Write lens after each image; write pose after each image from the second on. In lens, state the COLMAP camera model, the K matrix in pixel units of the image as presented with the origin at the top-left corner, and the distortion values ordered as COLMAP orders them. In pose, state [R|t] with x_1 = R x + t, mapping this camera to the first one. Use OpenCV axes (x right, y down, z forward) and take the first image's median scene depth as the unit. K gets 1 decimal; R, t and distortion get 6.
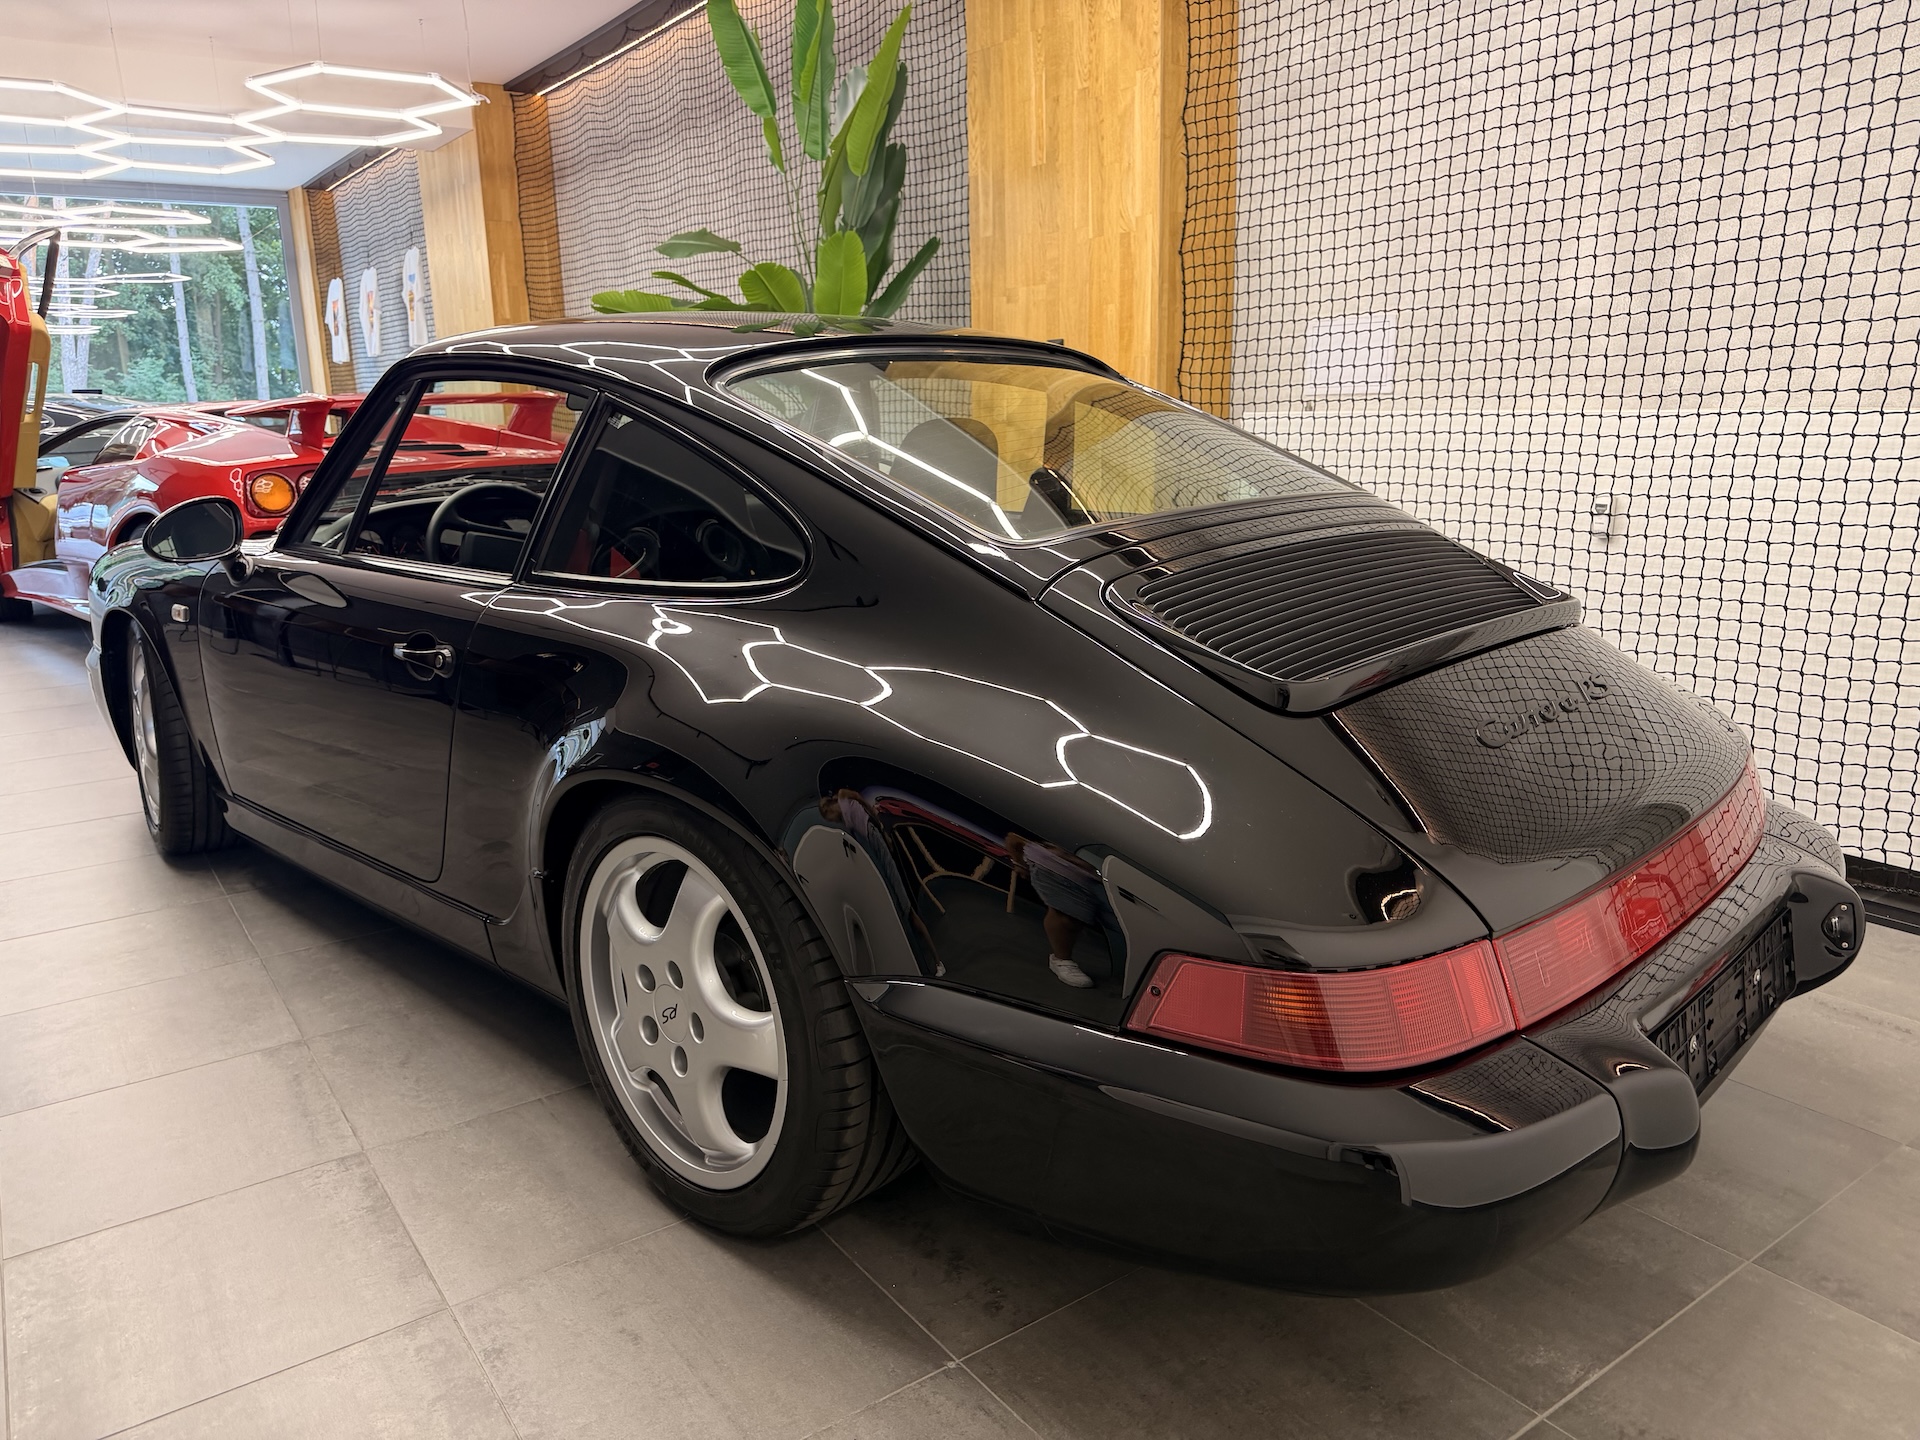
lens RADIAL K [[1362.8, 0, 943.5], [0, 1362.8, 725.3], [0, 0, 1]] dist [0.025304, -0.047091]
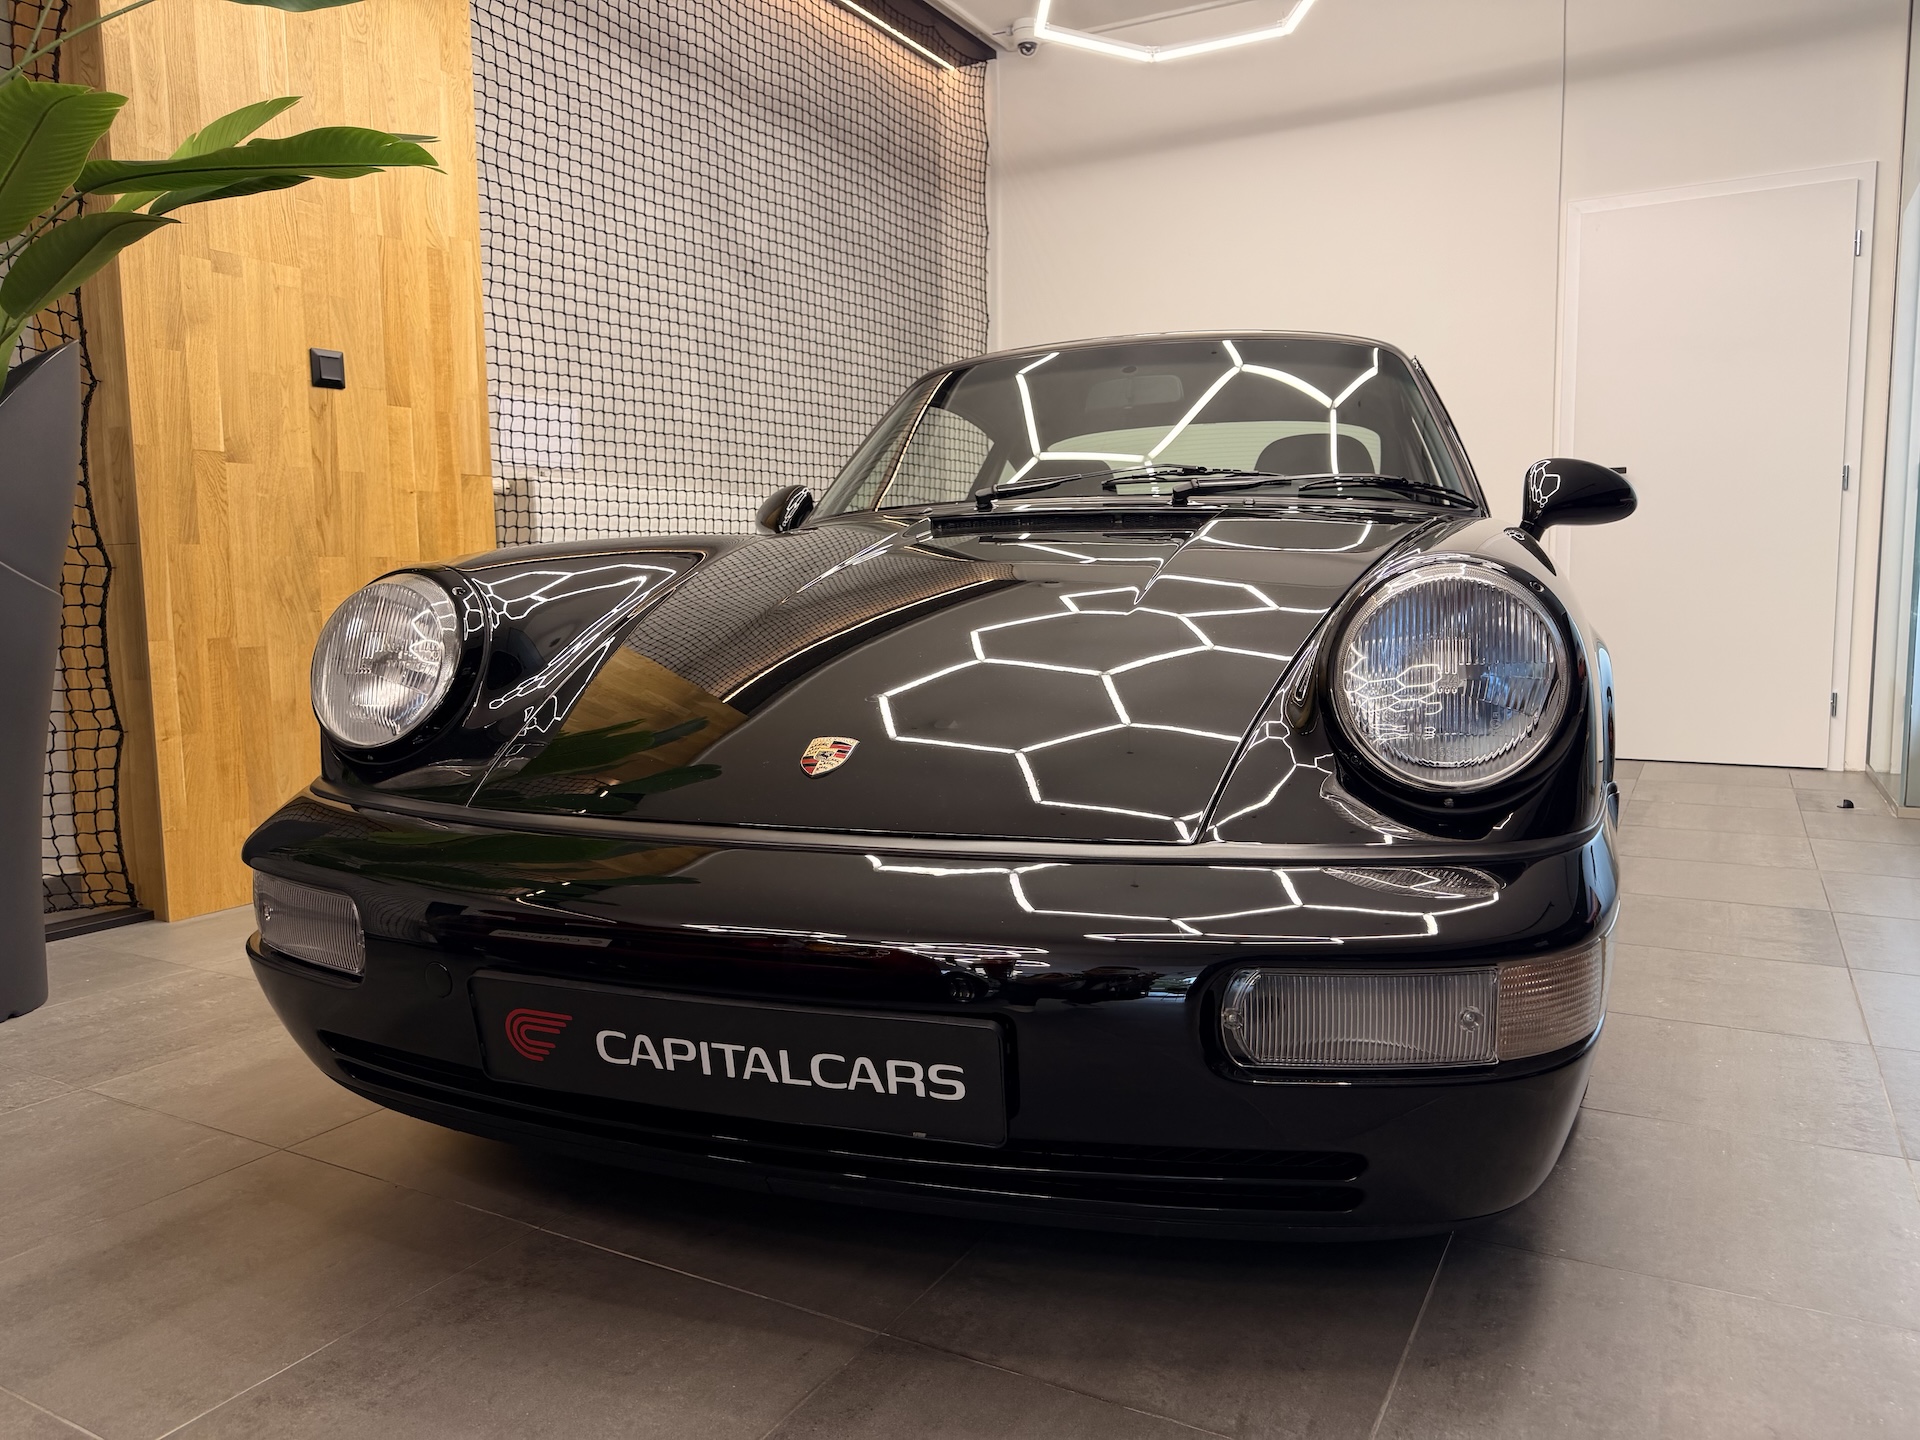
lens RADIAL K [[1362.8, 0, 958.6], [0, 1362.8, 715.3], [0, 0, 1]] dist [0.025304, -0.047091]
pose [[-0.438665, -0.069438, 0.895964, -0.763100], [0.228375, 0.955664, 0.185878, -0.168653], [-0.869148, 0.286154, -0.403358, 1.125634]]
